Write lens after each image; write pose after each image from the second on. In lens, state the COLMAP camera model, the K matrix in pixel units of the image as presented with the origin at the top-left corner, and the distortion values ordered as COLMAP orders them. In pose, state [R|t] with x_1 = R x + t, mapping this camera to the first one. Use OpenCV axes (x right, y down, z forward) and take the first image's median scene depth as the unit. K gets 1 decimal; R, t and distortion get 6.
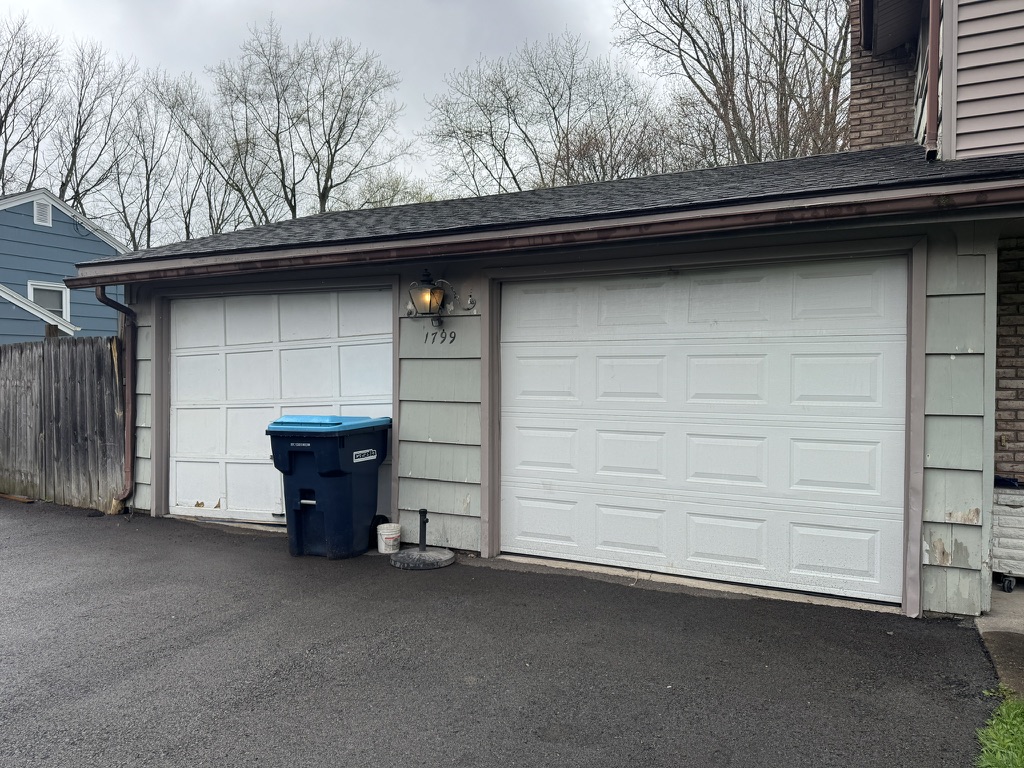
lens RADIAL K [[715.3, 0, 512.0], [0, 715.3, 384.0], [0, 0, 1]] dist [0.081971, -0.097128]
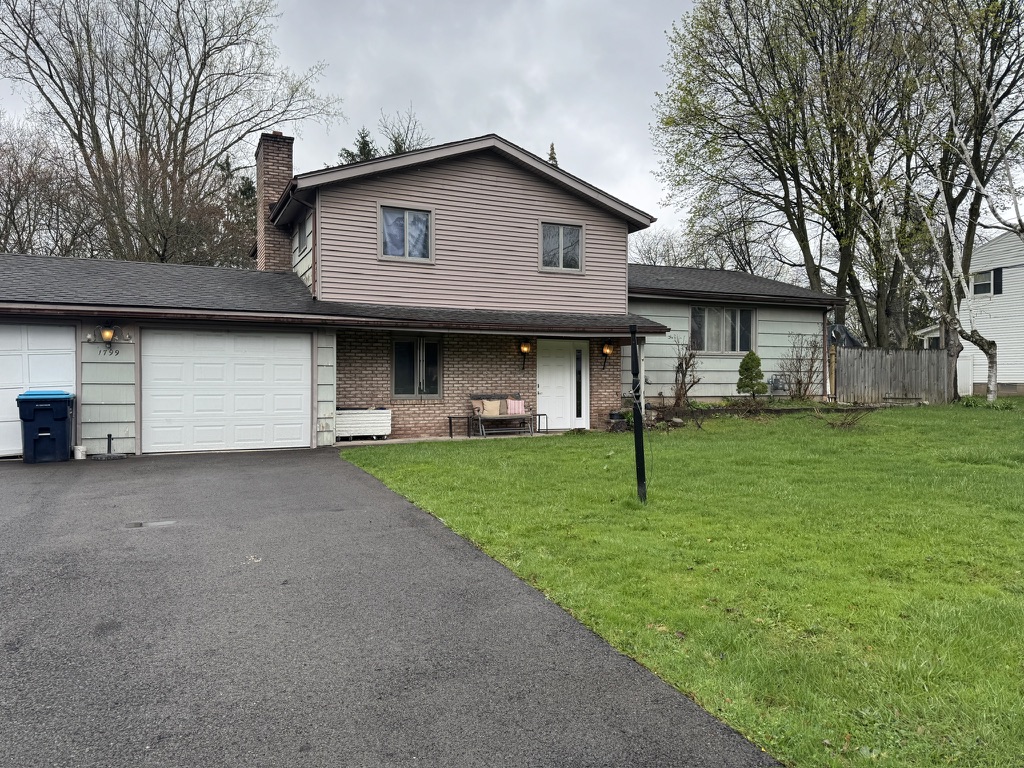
lens RADIAL K [[715.3, 0, 512.0], [0, 715.3, 384.0], [0, 0, 1]] dist [0.081971, -0.097128]
pose [[0.634356, -0.003790, 0.773032, -1.124832], [0.012049, 0.999915, -0.004985, 0.056465], [-0.772947, 0.012476, 0.634348, -1.405951]]
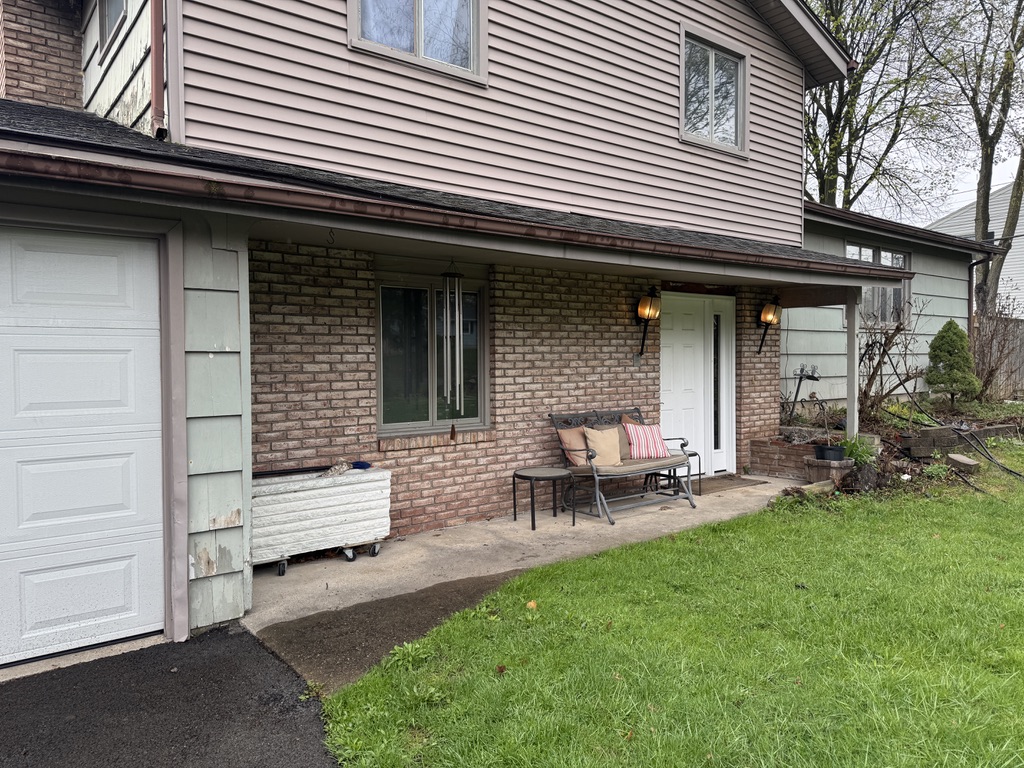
lens RADIAL K [[715.3, 0, 512.0], [0, 715.3, 384.0], [0, 0, 1]] dist [0.081971, -0.097128]
pose [[0.437244, -0.036479, 0.898603, -0.062134], [0.018775, 0.999330, 0.031433, -0.018372], [-0.899147, 0.003127, 0.437636, 0.193305]]
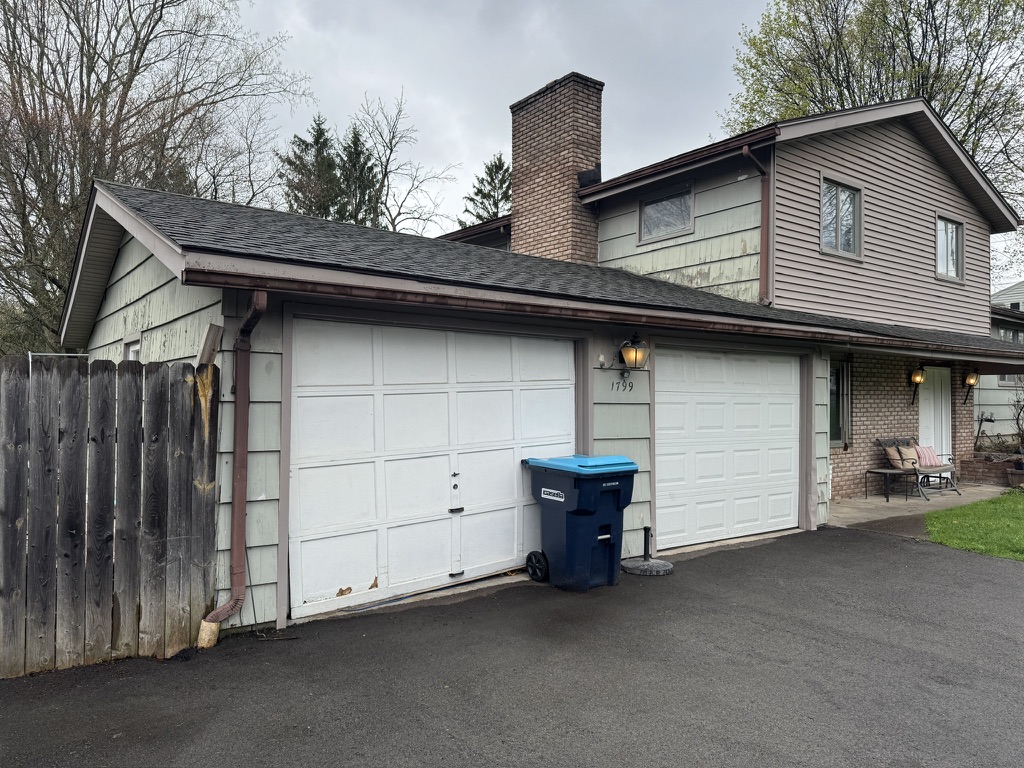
lens RADIAL K [[715.3, 0, 512.0], [0, 715.3, 384.0], [0, 0, 1]] dist [0.081971, -0.097128]
pose [[0.455521, 0.018940, 0.890024, -1.458302], [0.006736, 0.999672, -0.024721, -0.045787], [-0.890200, 0.017257, 0.455244, 0.695387]]
